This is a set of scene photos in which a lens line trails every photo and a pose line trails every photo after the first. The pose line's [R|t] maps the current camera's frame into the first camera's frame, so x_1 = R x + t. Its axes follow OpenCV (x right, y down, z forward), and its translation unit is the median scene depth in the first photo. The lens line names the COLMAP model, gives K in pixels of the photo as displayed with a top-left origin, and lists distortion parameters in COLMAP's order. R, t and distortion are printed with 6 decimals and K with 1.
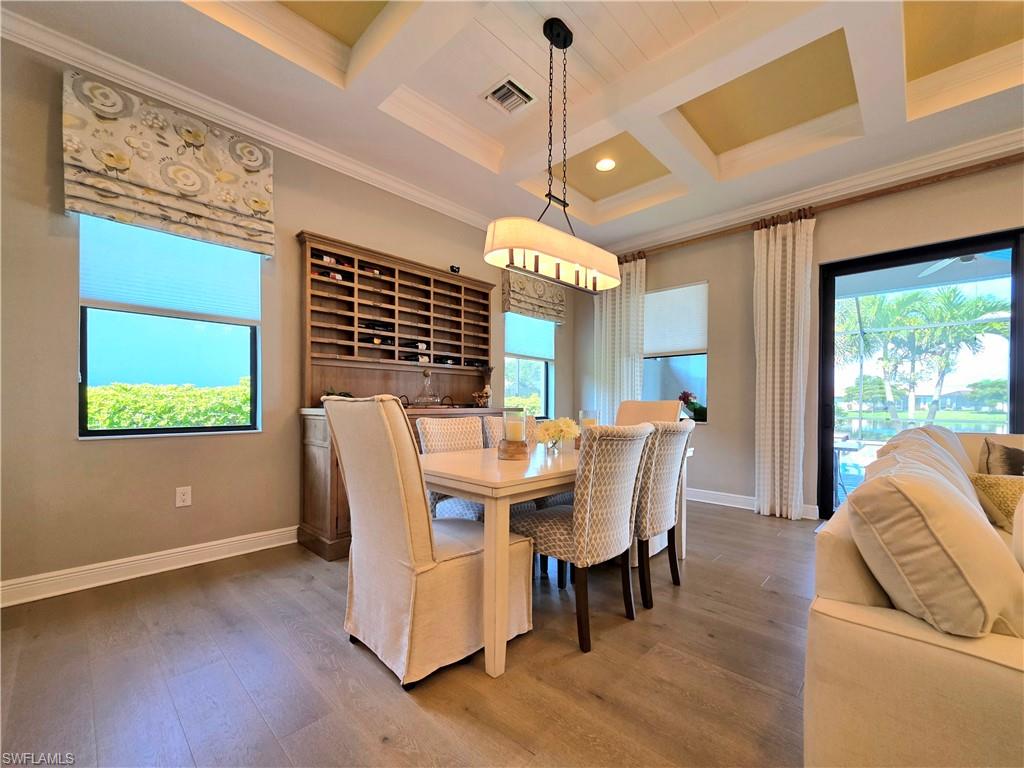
lens RADIAL K [[398.2, 0, 509.6], [0, 398.2, 407.8], [0, 0, 1]] dist [0.000317, 0.000061]
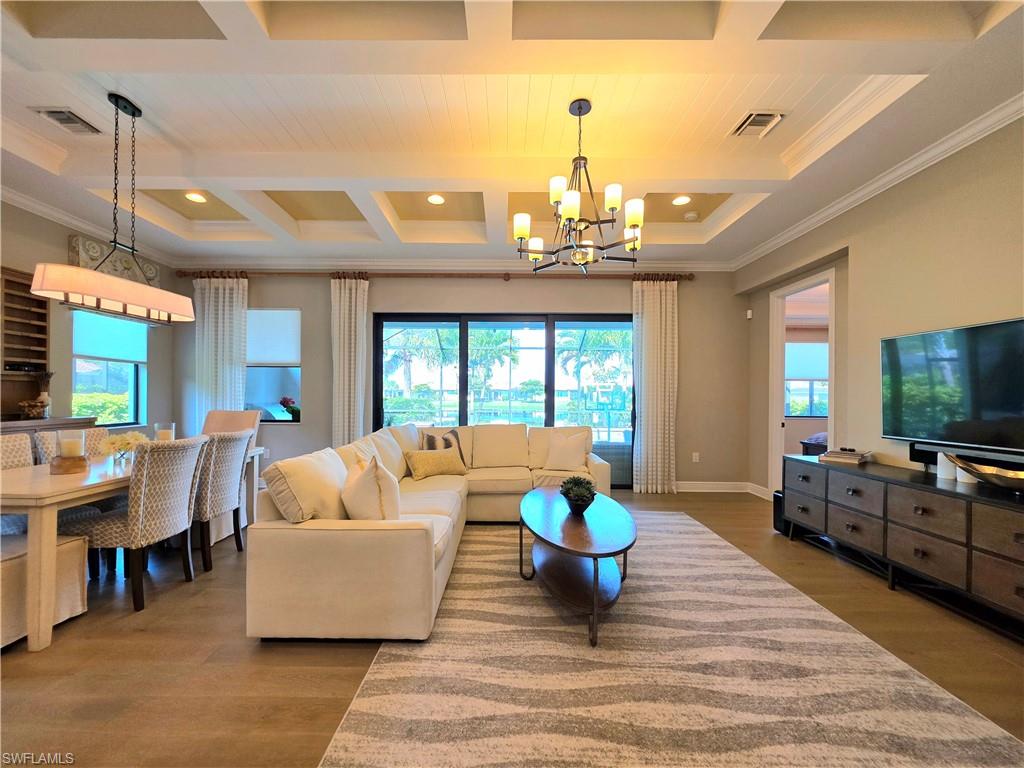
lens RADIAL K [[421.4, 0, 482.0], [0, 421.4, 395.2], [0, 0, 1]] dist [-0.000271, 0.000221]
pose [[0.744903, 0.001342, 0.667171, 0.061673], [0.000660, 0.999996, -0.002748, -0.064118], [-0.667172, 0.002487, 0.744899, -0.492593]]
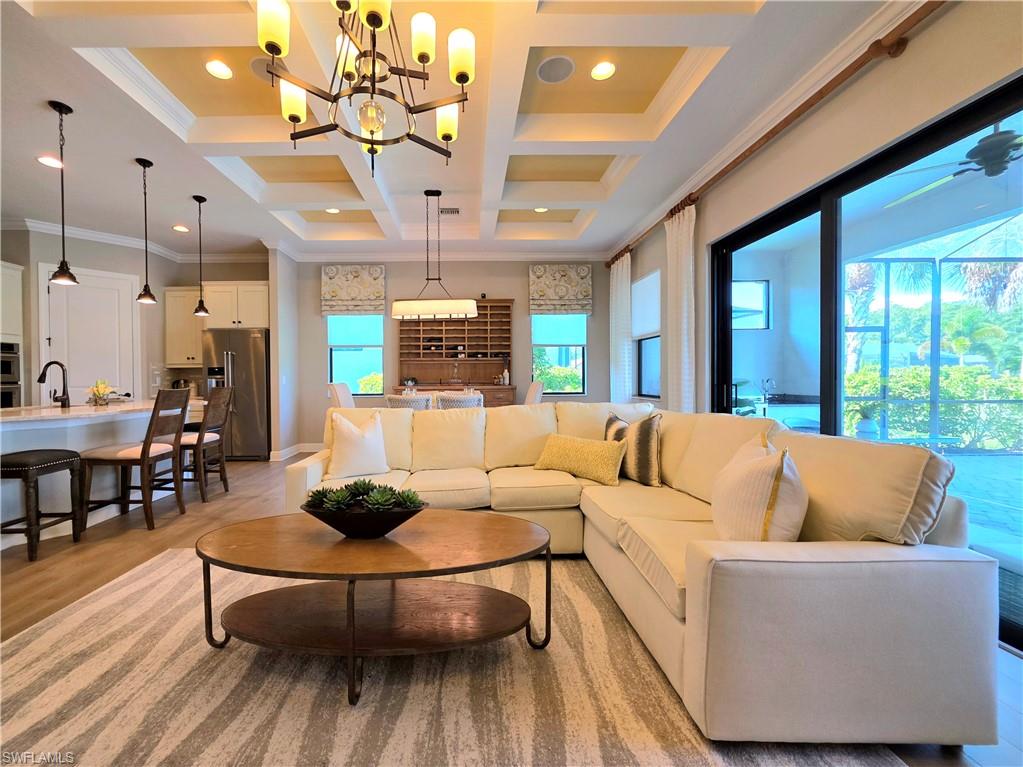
lens RADIAL K [[441.4, 0, 481.0], [0, 441.4, 383.3], [0, 0, 1]] dist [0.000626, 0.000078]
pose [[0.676011, 0.004161, -0.736880, 1.467848], [0.003854, 0.999950, 0.009182, -0.029865], [0.736881, -0.009047, 0.675961, -0.223026]]
